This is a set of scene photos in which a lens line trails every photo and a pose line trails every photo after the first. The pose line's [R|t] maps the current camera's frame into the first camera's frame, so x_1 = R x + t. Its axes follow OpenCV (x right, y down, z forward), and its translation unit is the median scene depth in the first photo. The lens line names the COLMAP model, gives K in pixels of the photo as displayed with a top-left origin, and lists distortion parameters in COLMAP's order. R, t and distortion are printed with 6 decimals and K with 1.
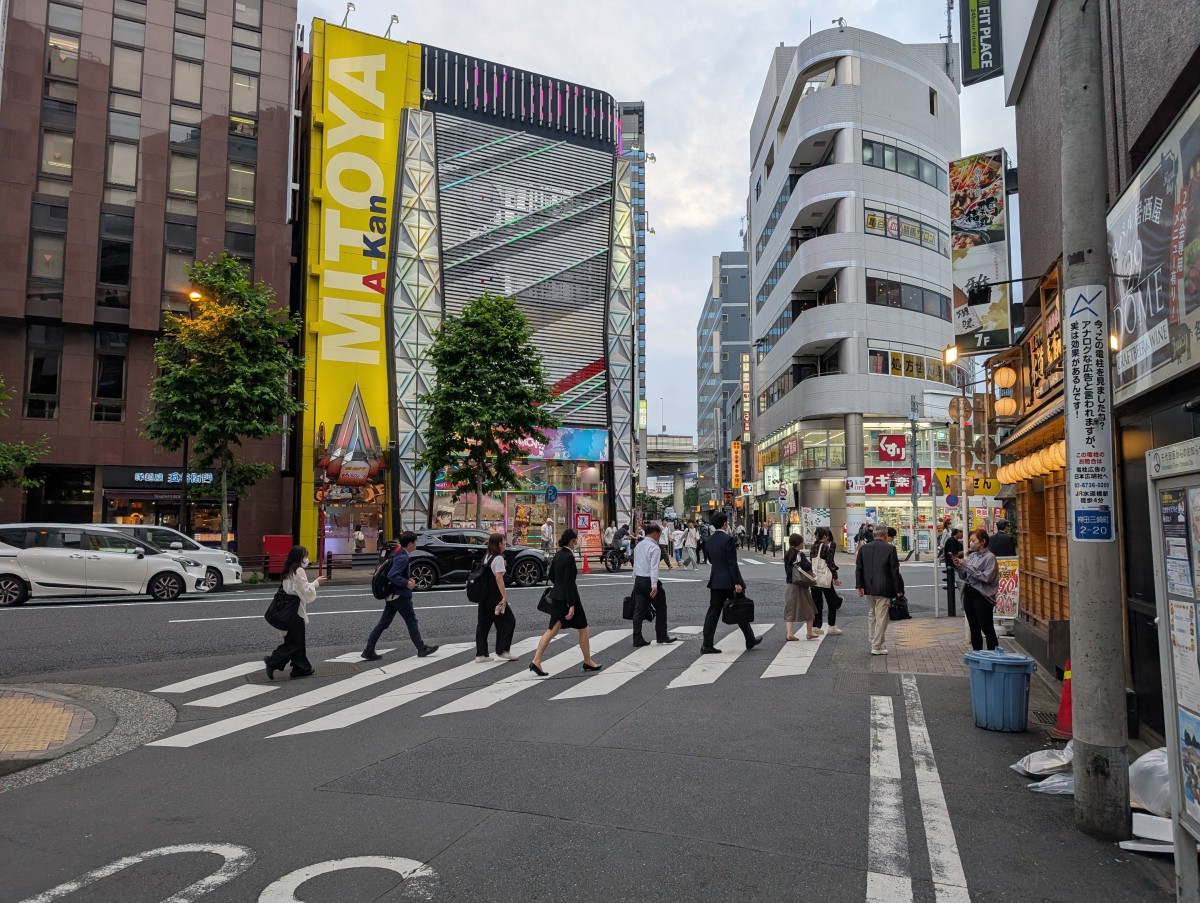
lens RADIAL K [[884.2, 0, 600.0], [0, 884.2, 451.5], [0, 0, 1]] dist [0.059157, -0.090613]
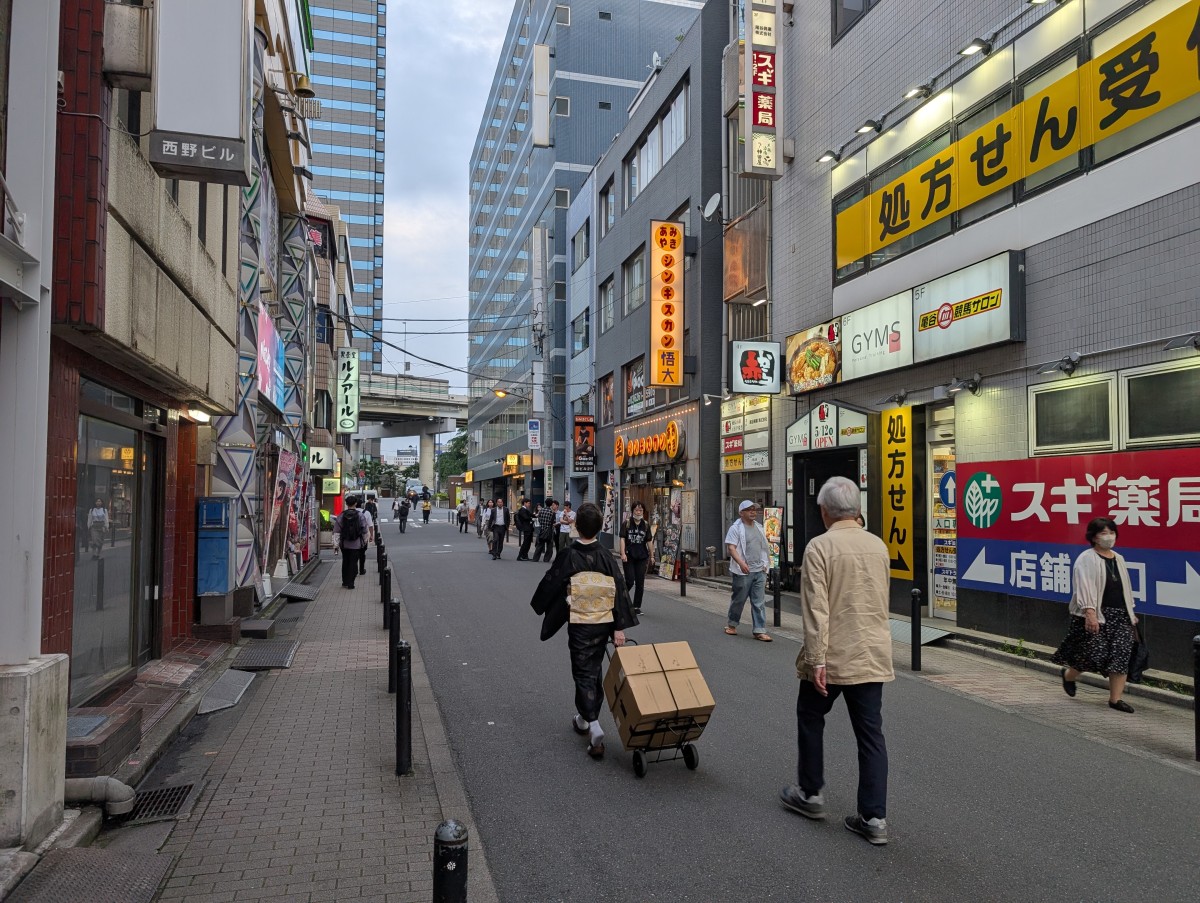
lens RADIAL K [[884.2, 0, 600.0], [0, 884.2, 451.5], [0, 0, 1]] dist [0.059157, -0.090613]
pose [[0.958609, 0.018647, 0.284116, 0.020906], [-0.025579, 0.999458, 0.020706, 0.022948], [-0.283576, -0.027116, 0.958566, 0.290948]]
